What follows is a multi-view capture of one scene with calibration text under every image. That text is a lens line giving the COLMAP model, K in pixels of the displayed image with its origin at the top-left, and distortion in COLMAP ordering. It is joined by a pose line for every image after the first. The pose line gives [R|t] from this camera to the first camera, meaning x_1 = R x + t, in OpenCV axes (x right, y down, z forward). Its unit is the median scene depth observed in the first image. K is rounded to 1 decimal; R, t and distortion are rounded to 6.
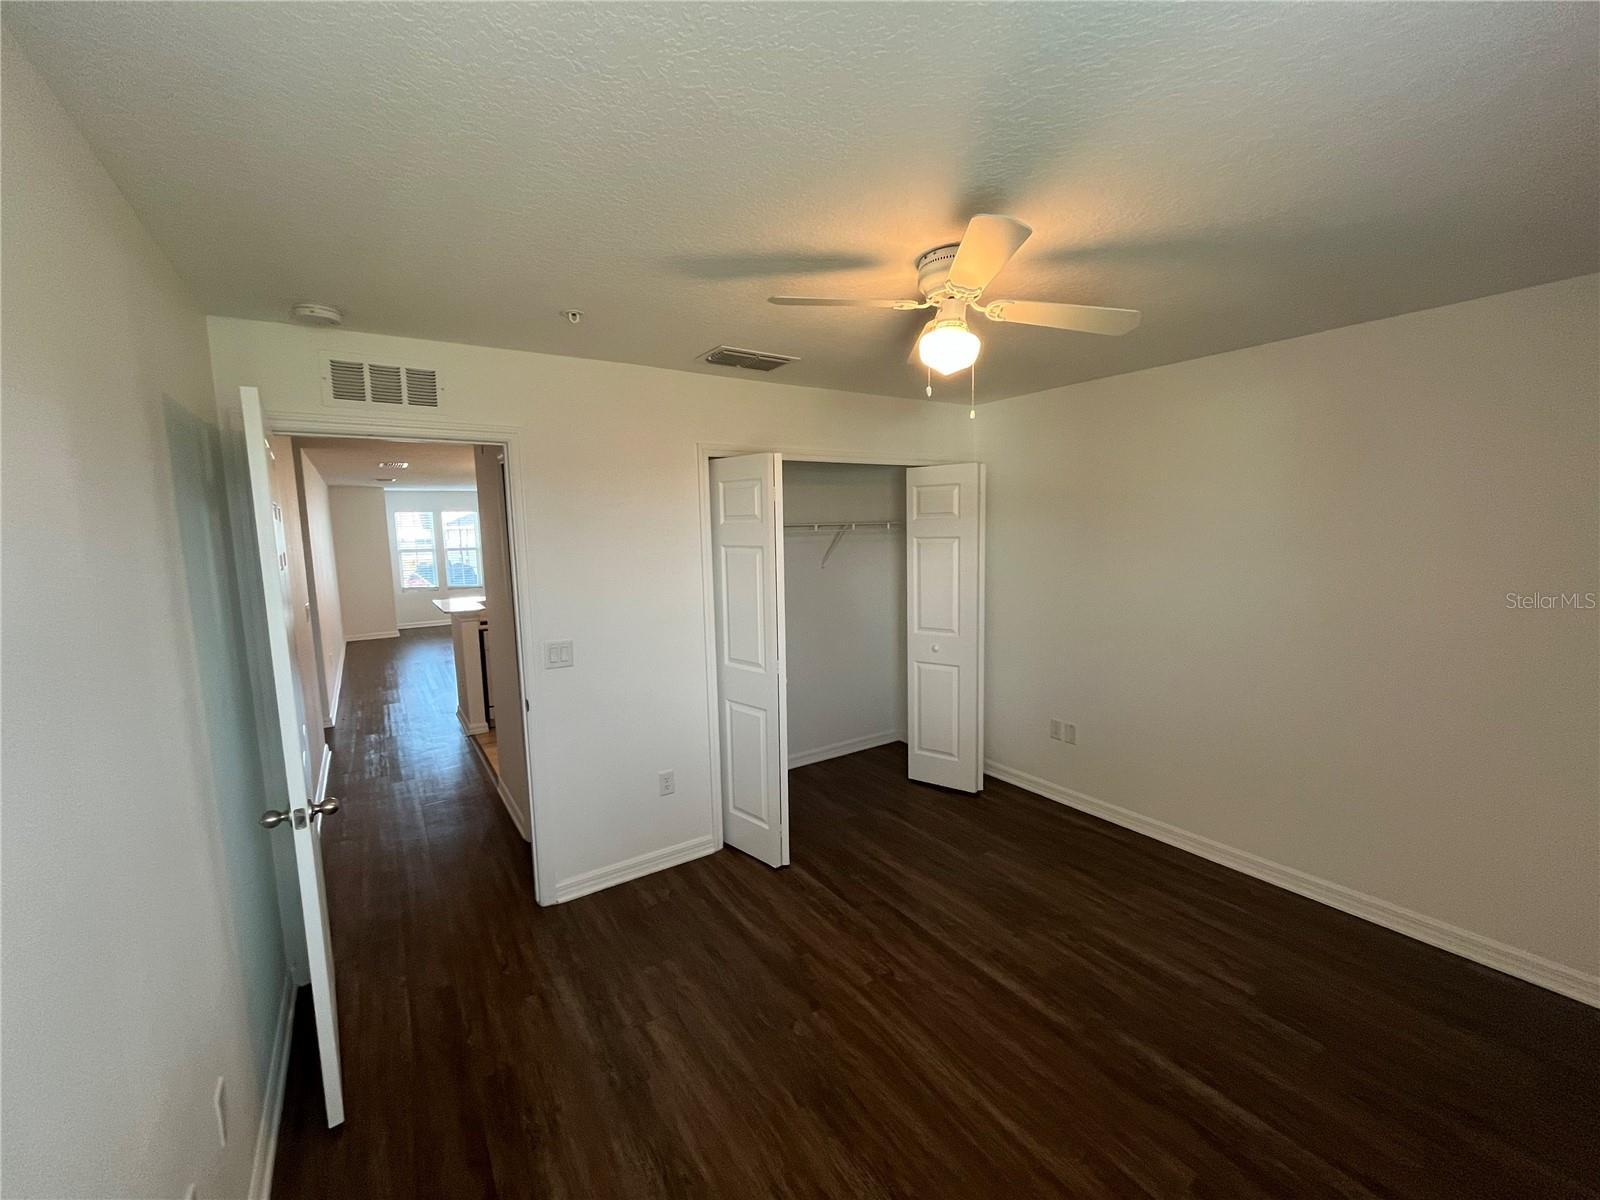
lens RADIAL K [[645.8, 0, 790.9], [0, 645.8, 601.5], [0, 0, 1]] dist [0.002303, 0.000229]
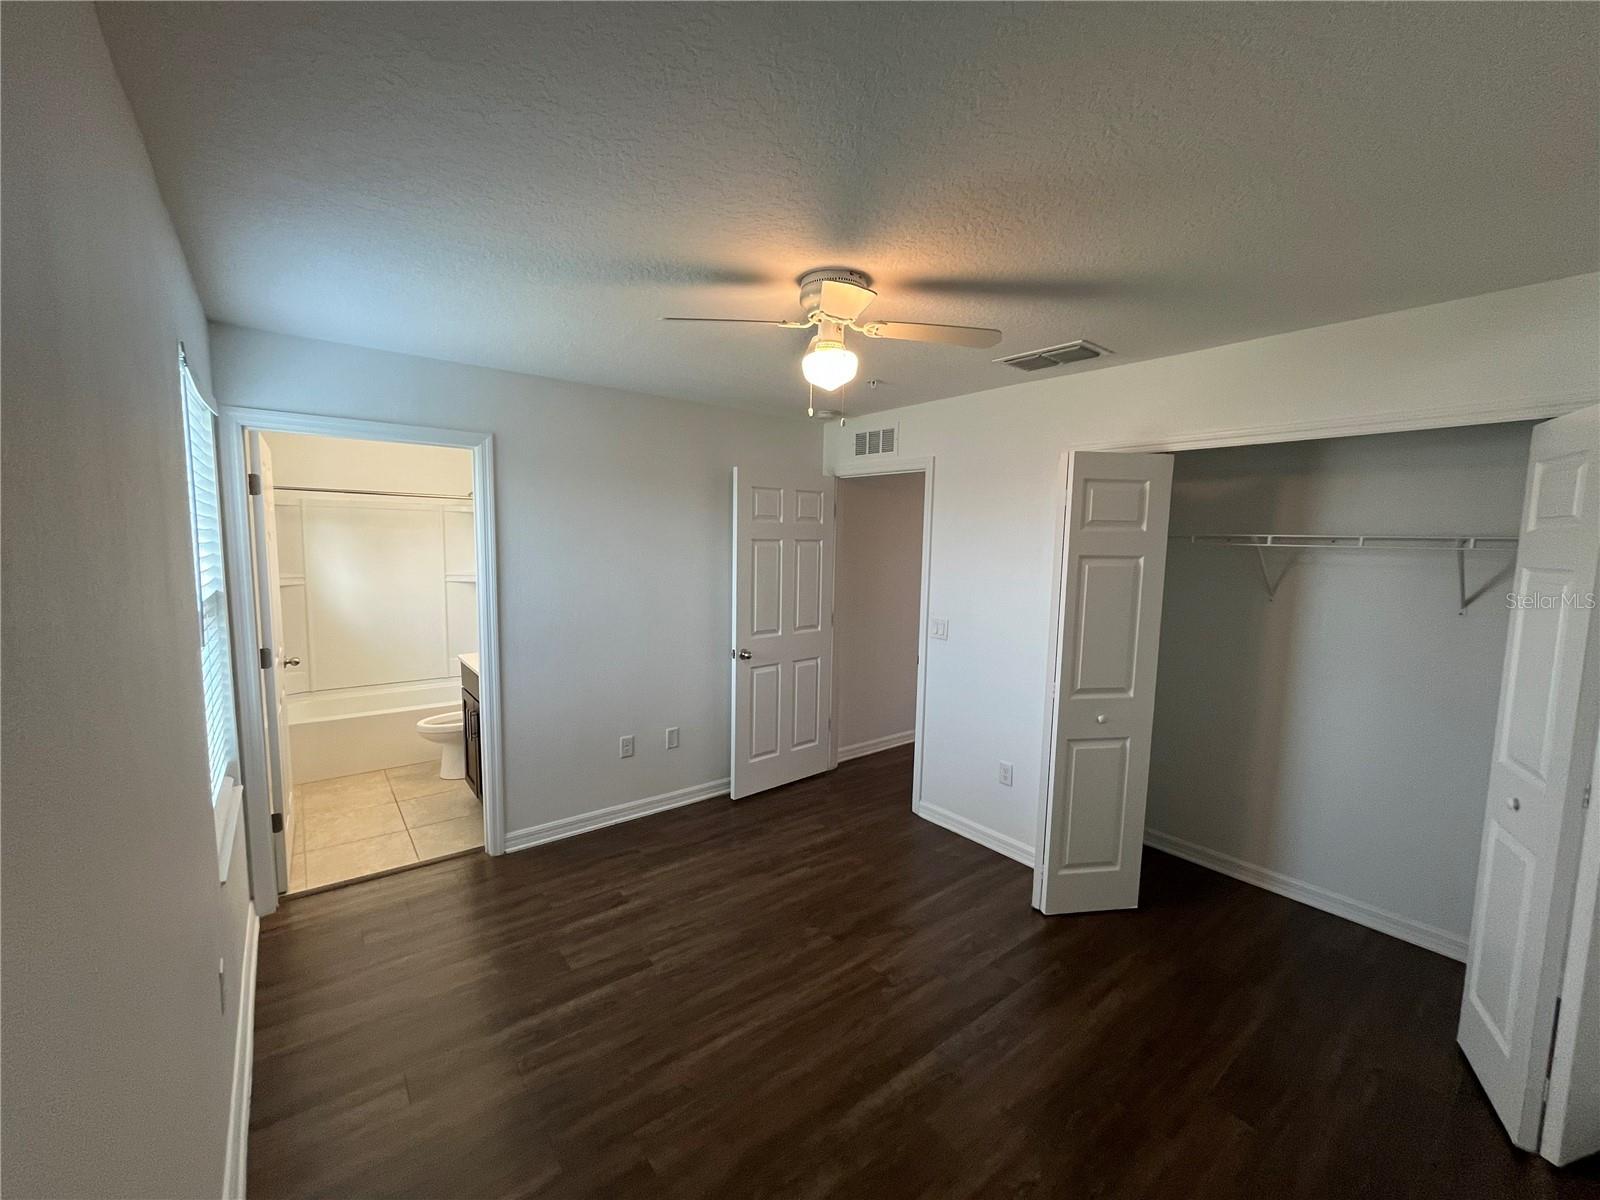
lens RADIAL K [[645.8, 0, 790.9], [0, 645.8, 601.5], [0, 0, 1]] dist [0.002303, 0.000229]
pose [[0.078856, 0.125671, -0.988933, 1.067974], [-0.131904, 0.984615, 0.114604, -0.097005], [0.988121, 0.121407, 0.094219, 0.698383]]
